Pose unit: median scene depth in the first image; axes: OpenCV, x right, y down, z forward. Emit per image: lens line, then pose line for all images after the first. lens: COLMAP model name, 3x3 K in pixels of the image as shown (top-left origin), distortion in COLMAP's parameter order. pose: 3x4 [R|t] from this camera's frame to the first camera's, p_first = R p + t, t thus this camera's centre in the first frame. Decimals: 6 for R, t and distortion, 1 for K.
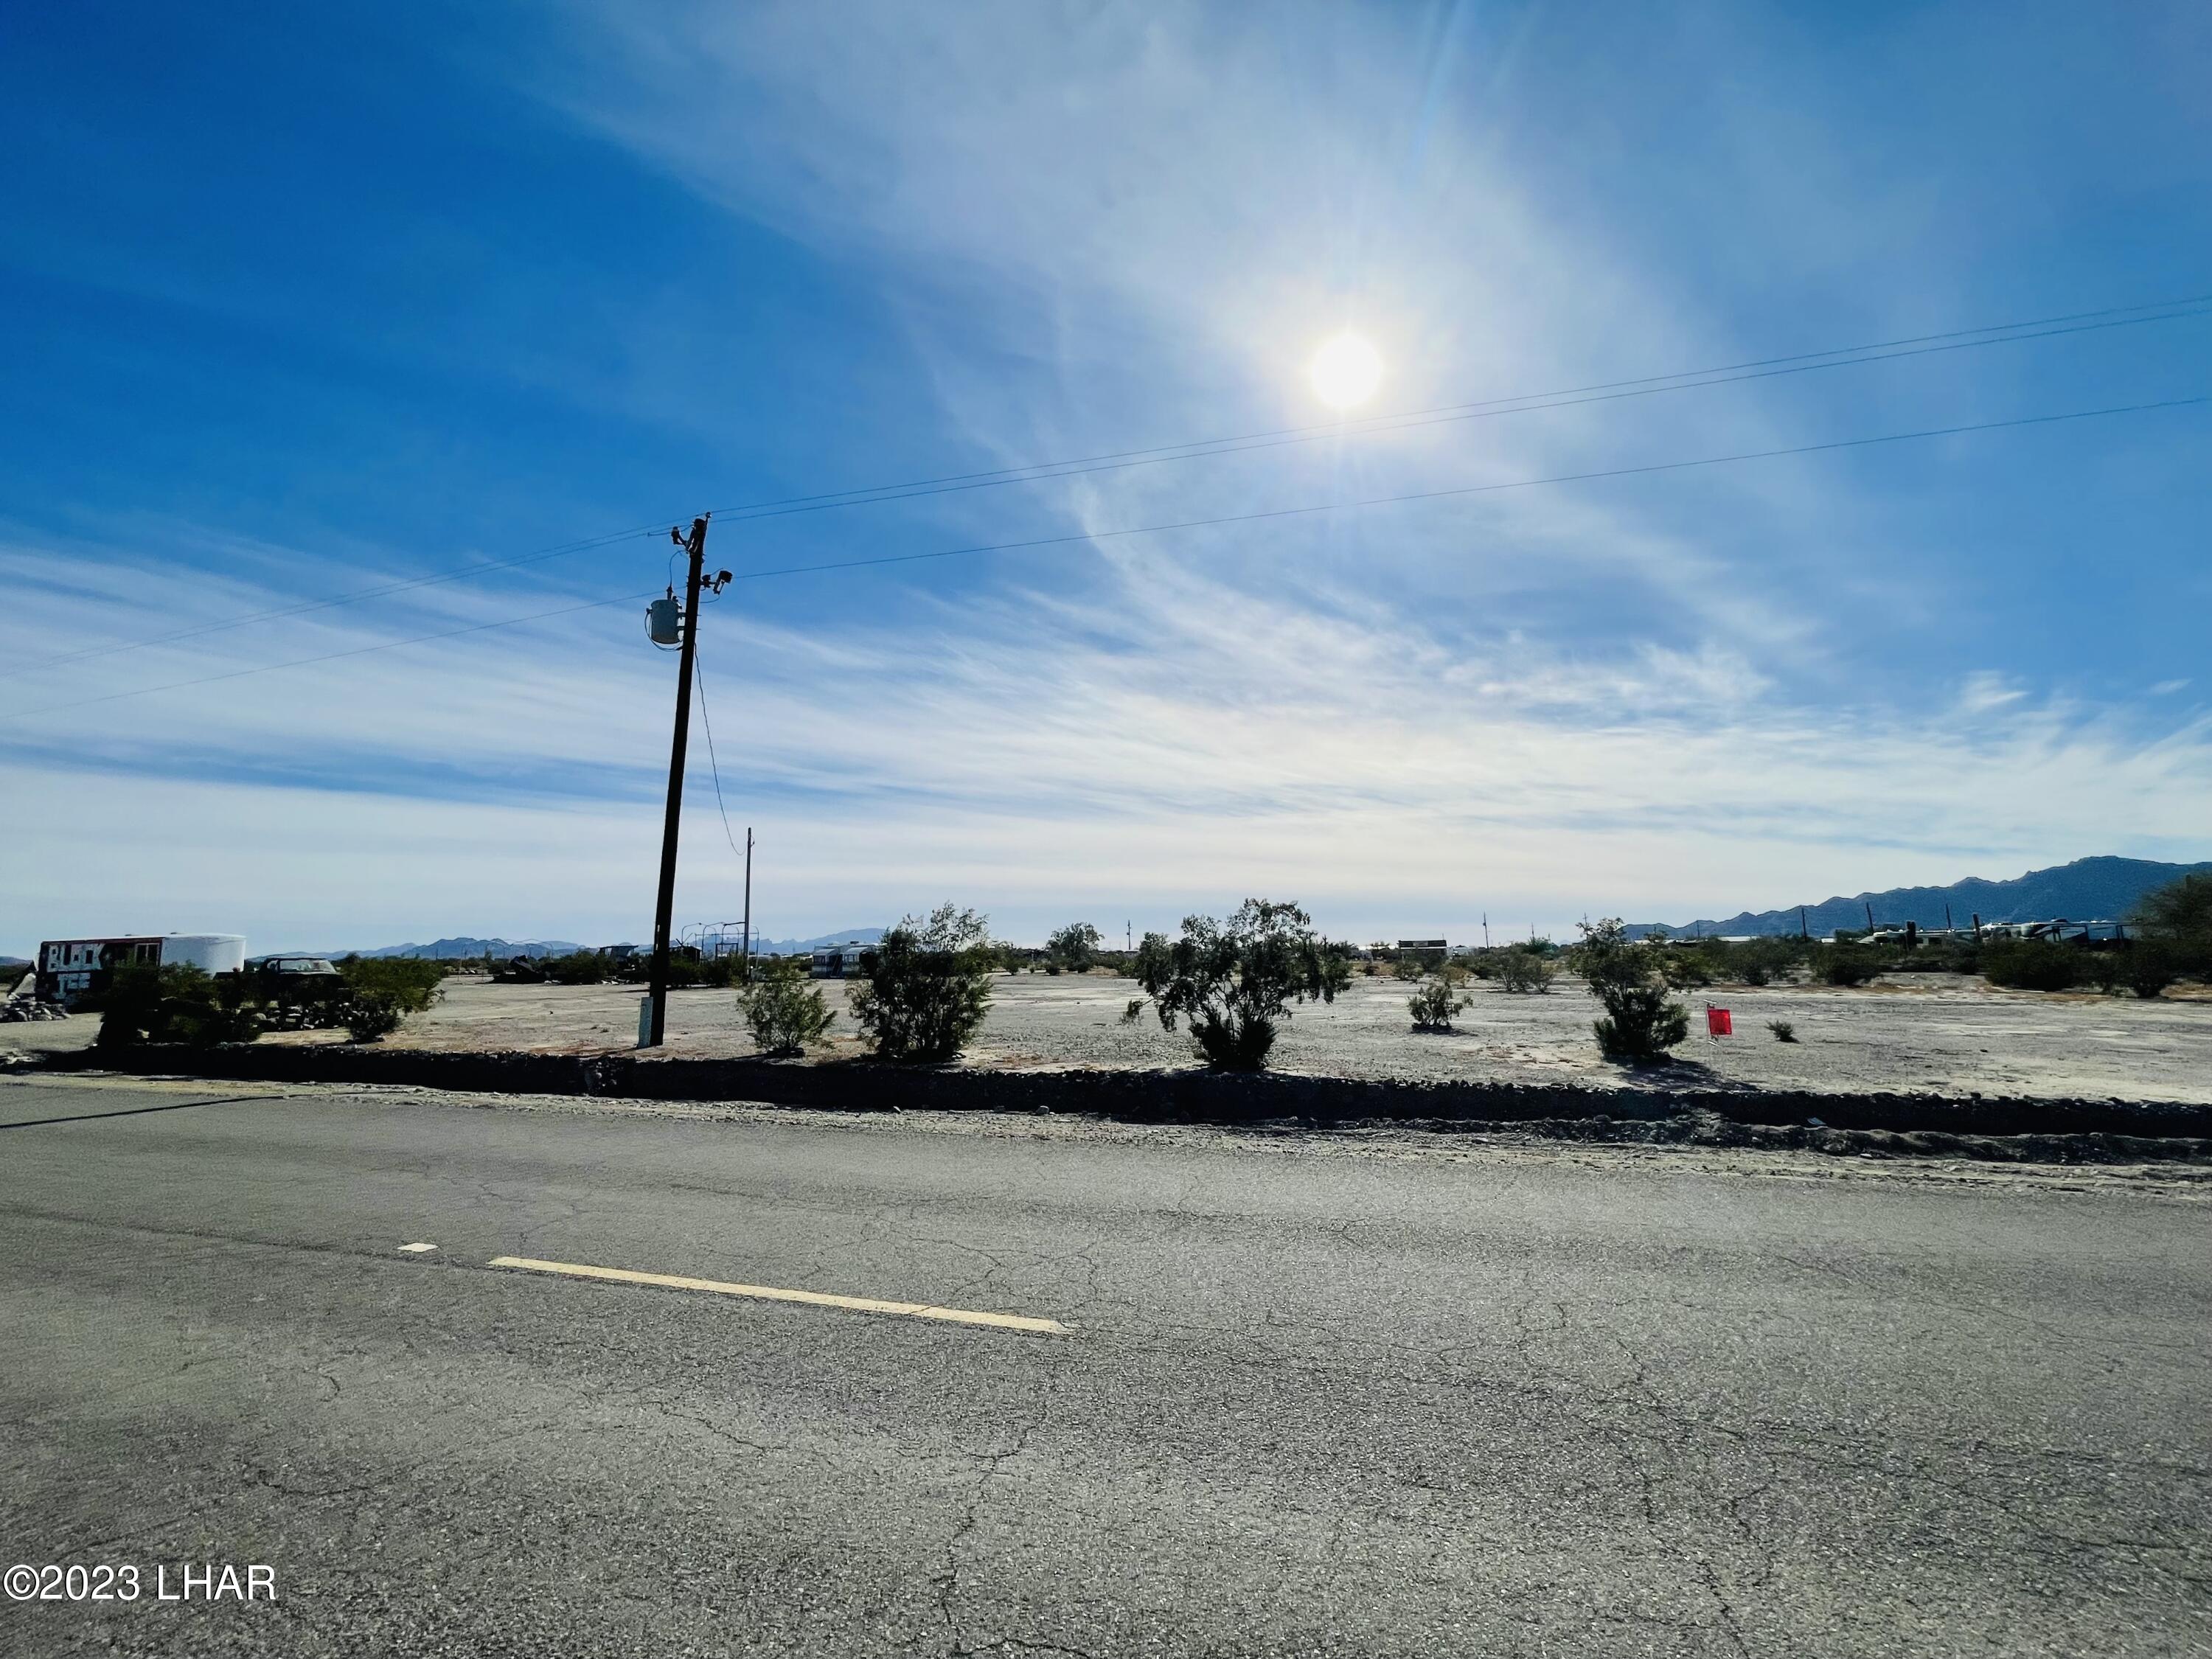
lens RADIAL K [[895.2, 0, 1106.0], [0, 895.2, 829.5], [0, 0, 1]] dist [0.000334, 0.001405]
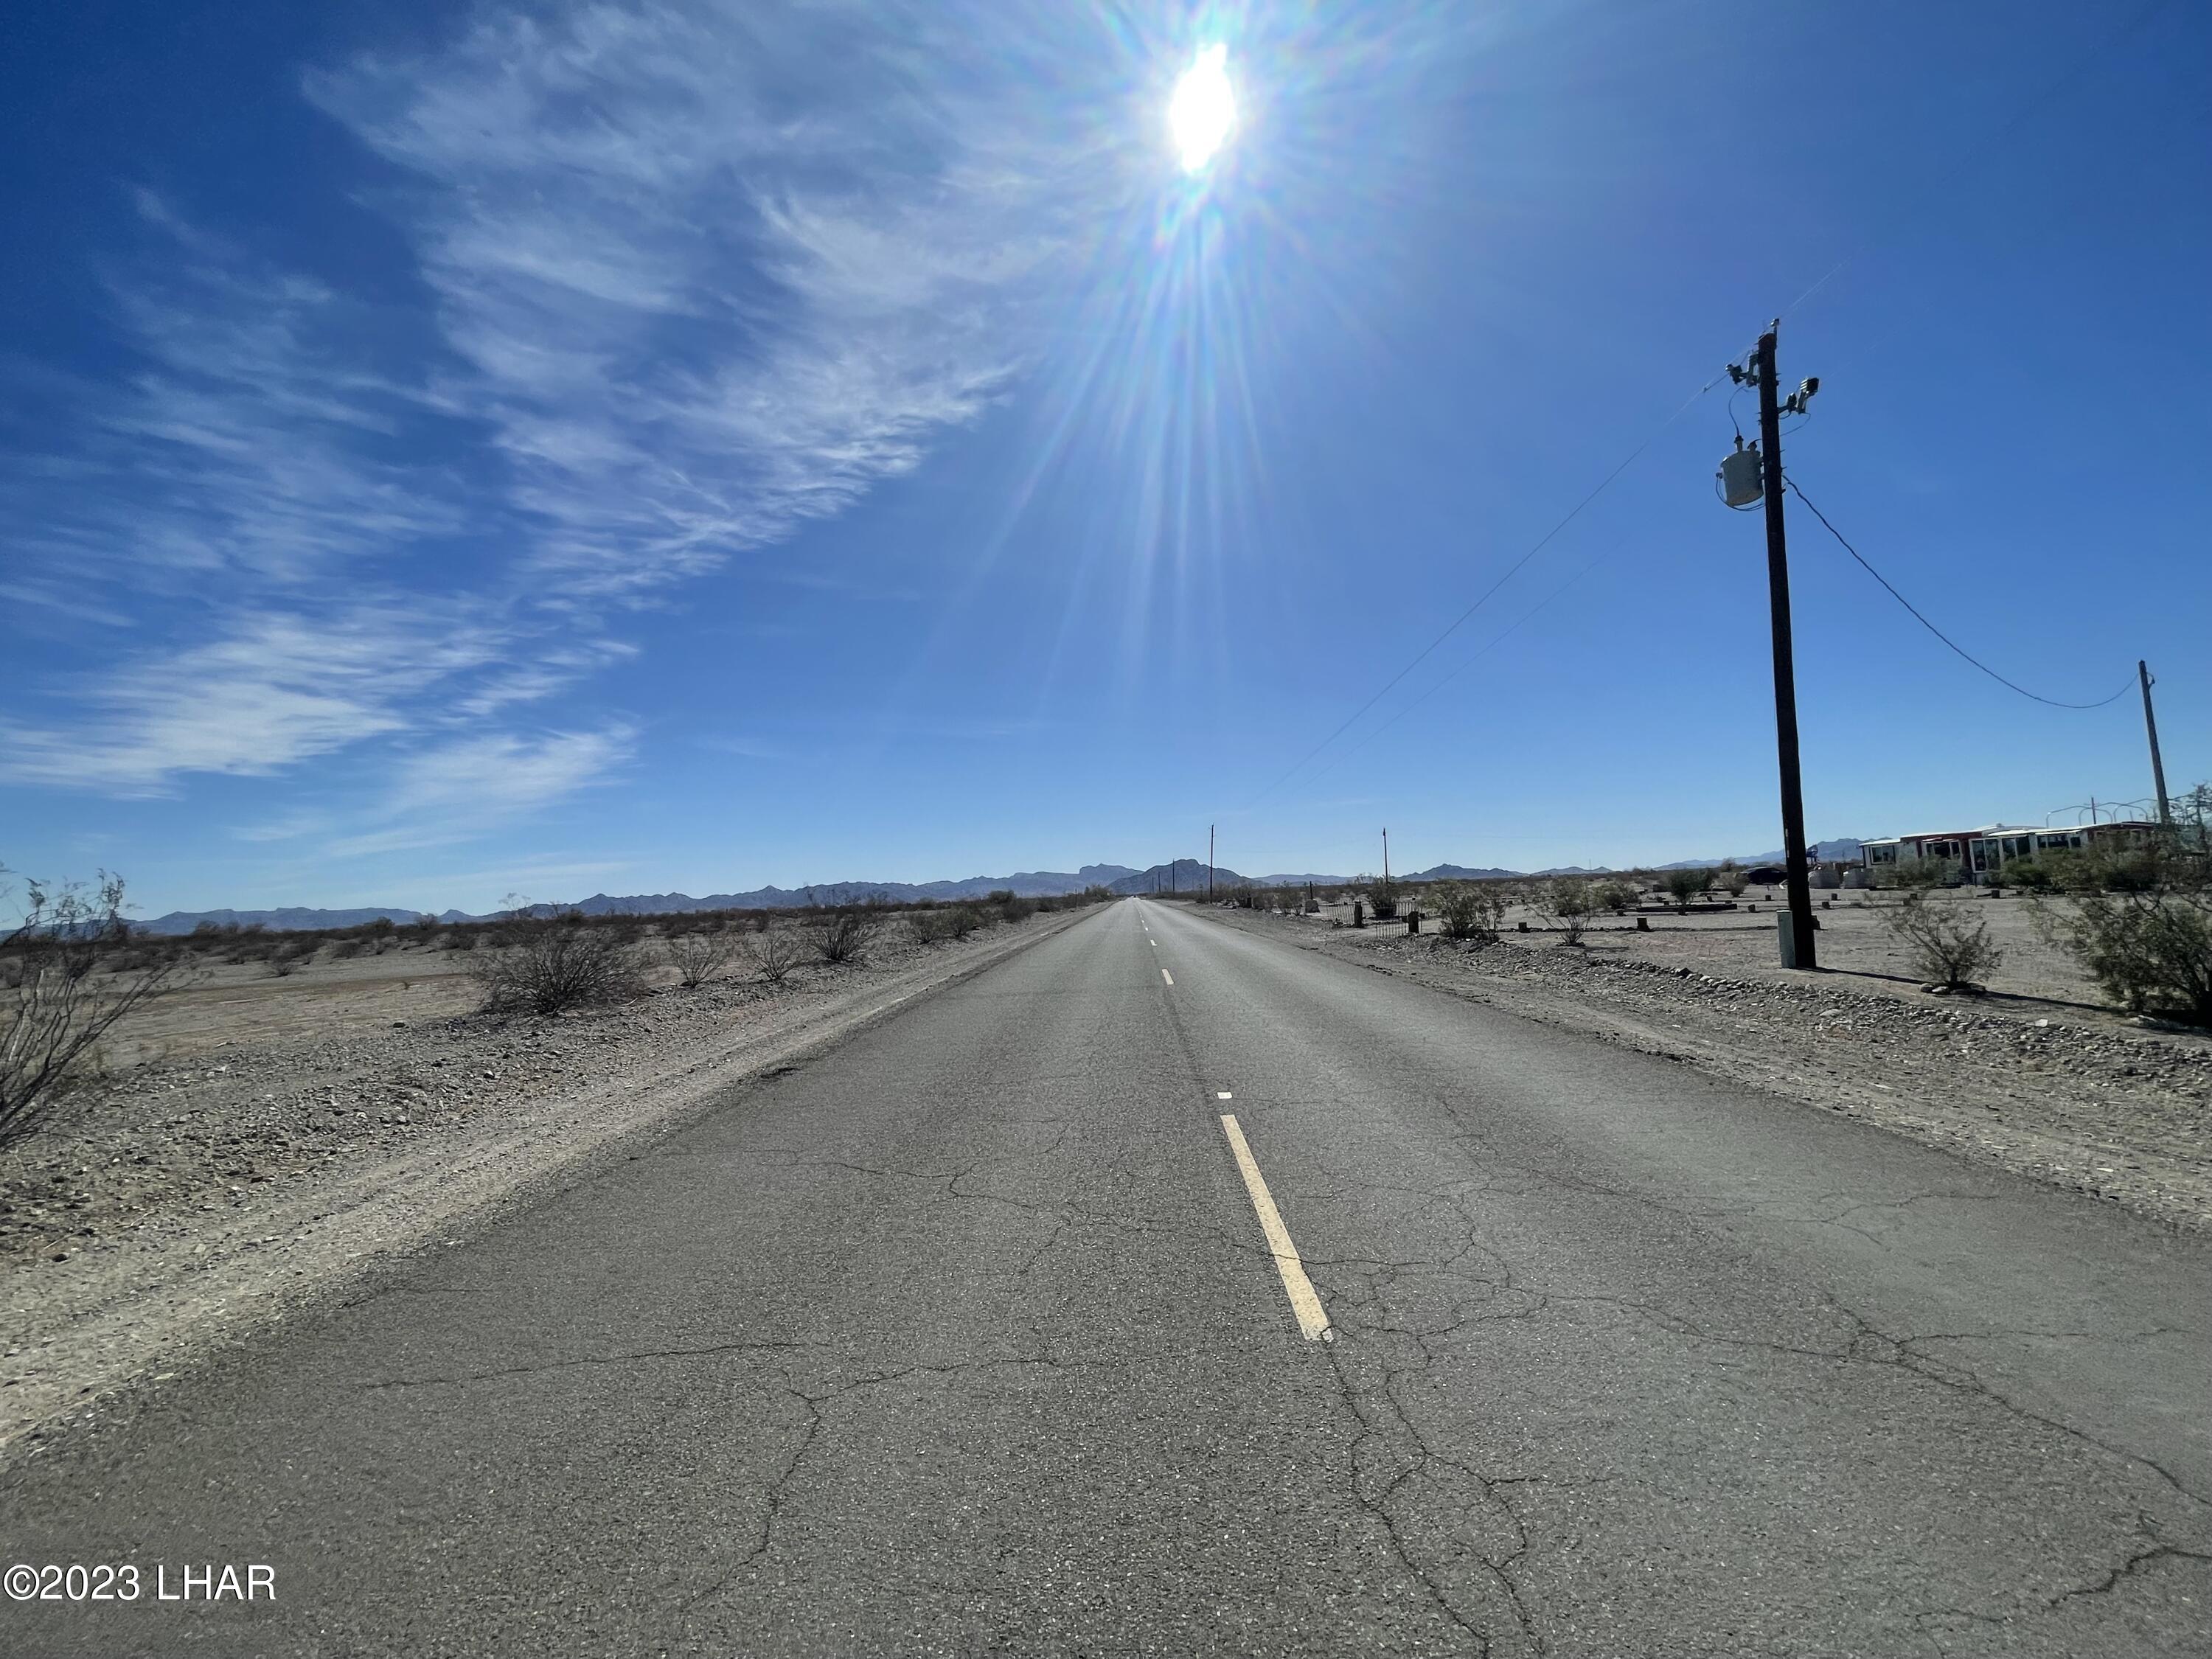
lens RADIAL K [[895.2, 0, 1106.0], [0, 895.2, 829.5], [0, 0, 1]] dist [0.000334, 0.001405]
pose [[0.249001, -0.071006, -0.965897, 0.161320], [0.176276, 0.983973, -0.026892, 0.014994], [0.952326, -0.163569, 0.257527, 0.141694]]
